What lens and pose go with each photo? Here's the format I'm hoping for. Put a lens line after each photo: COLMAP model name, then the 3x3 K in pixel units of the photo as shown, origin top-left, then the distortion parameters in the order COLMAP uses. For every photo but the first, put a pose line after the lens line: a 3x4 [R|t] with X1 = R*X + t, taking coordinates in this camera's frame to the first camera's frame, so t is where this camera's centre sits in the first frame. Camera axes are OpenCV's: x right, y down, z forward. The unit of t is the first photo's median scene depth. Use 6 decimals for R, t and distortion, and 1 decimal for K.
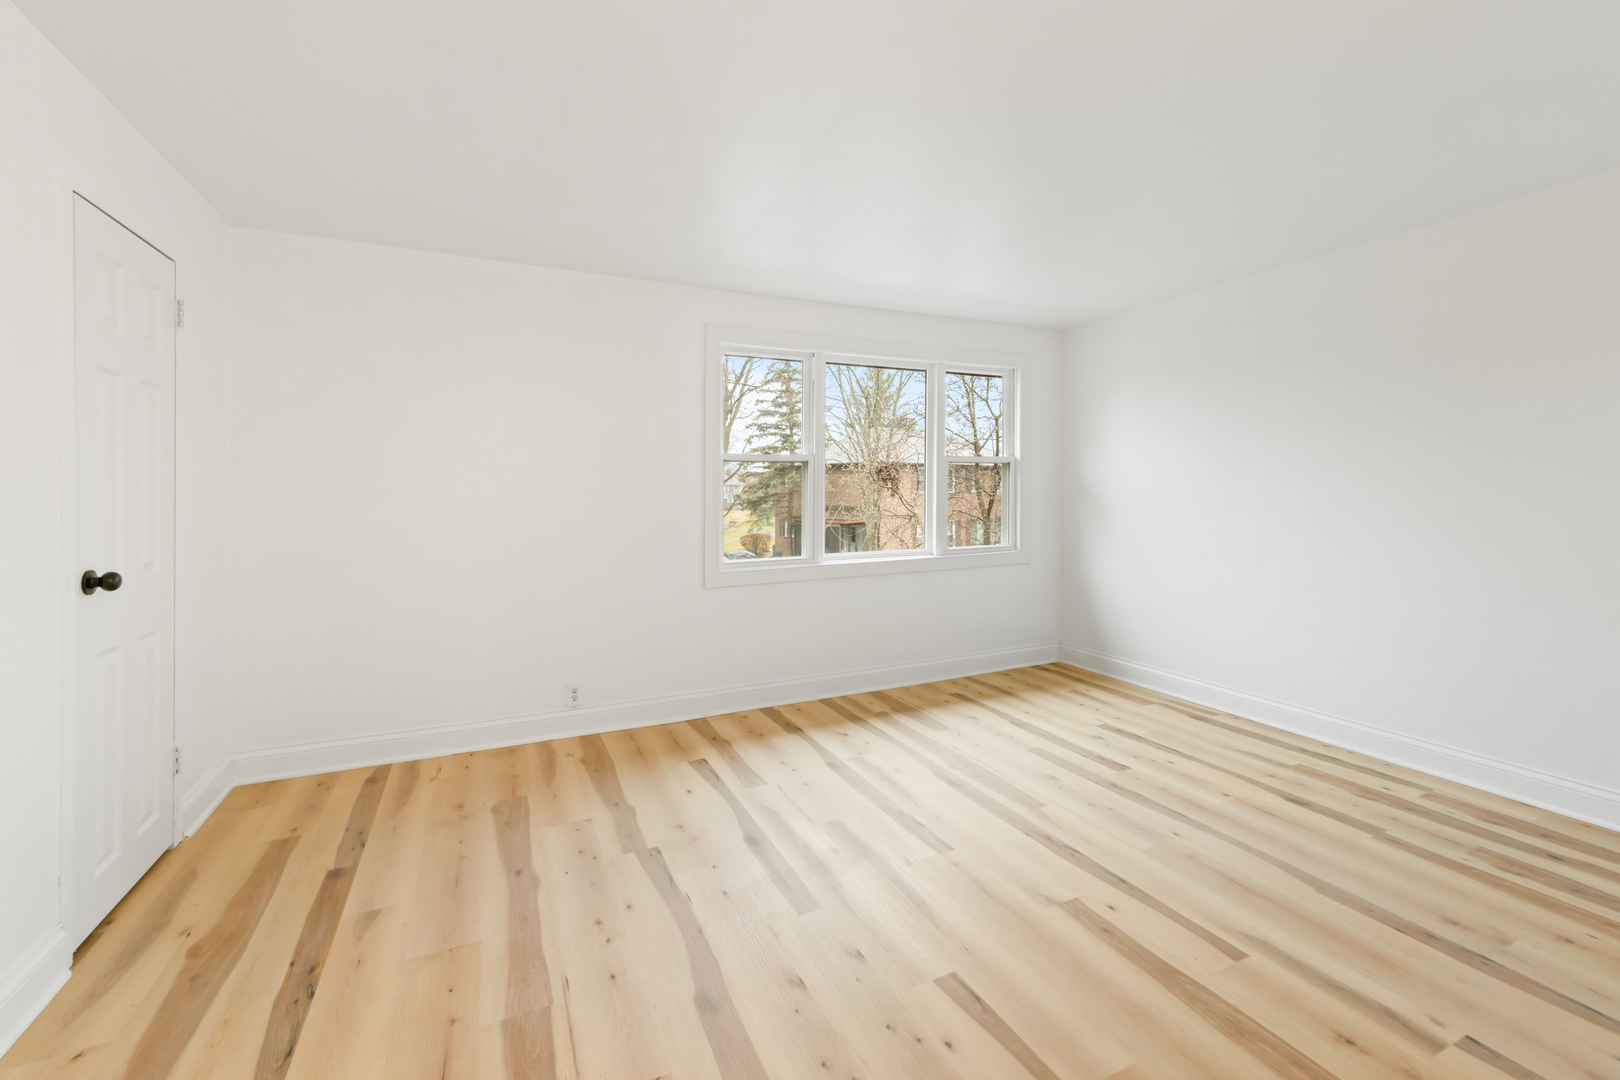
lens RADIAL K [[685.3, 0, 786.0], [0, 685.3, 491.6], [0, 0, 1]] dist [-0.002925, 0.000396]
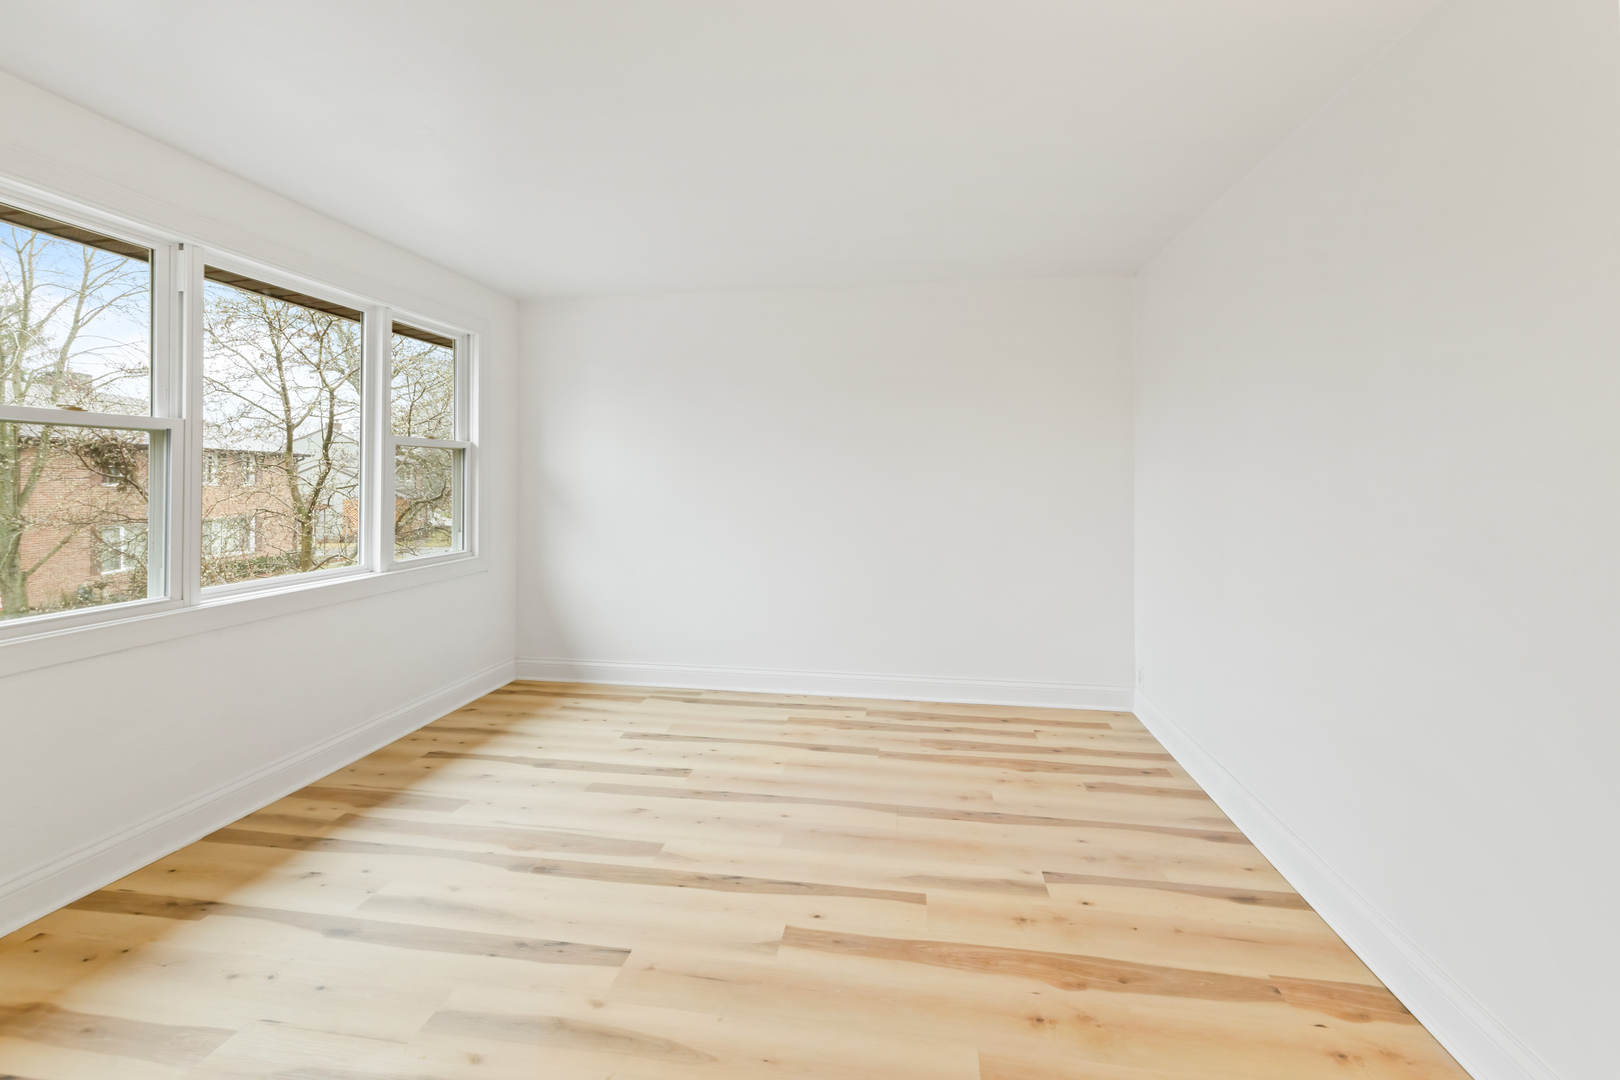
lens RADIAL K [[697.6, 0, 828.7], [0, 697.6, 493.3], [0, 0, 1]] dist [0.000526, 0.001110]
pose [[0.533070, -0.007223, 0.846040, -0.215090], [-0.003193, 0.999939, 0.010549, 0.000640], [-0.846065, -0.008325, 0.533014, 0.291596]]
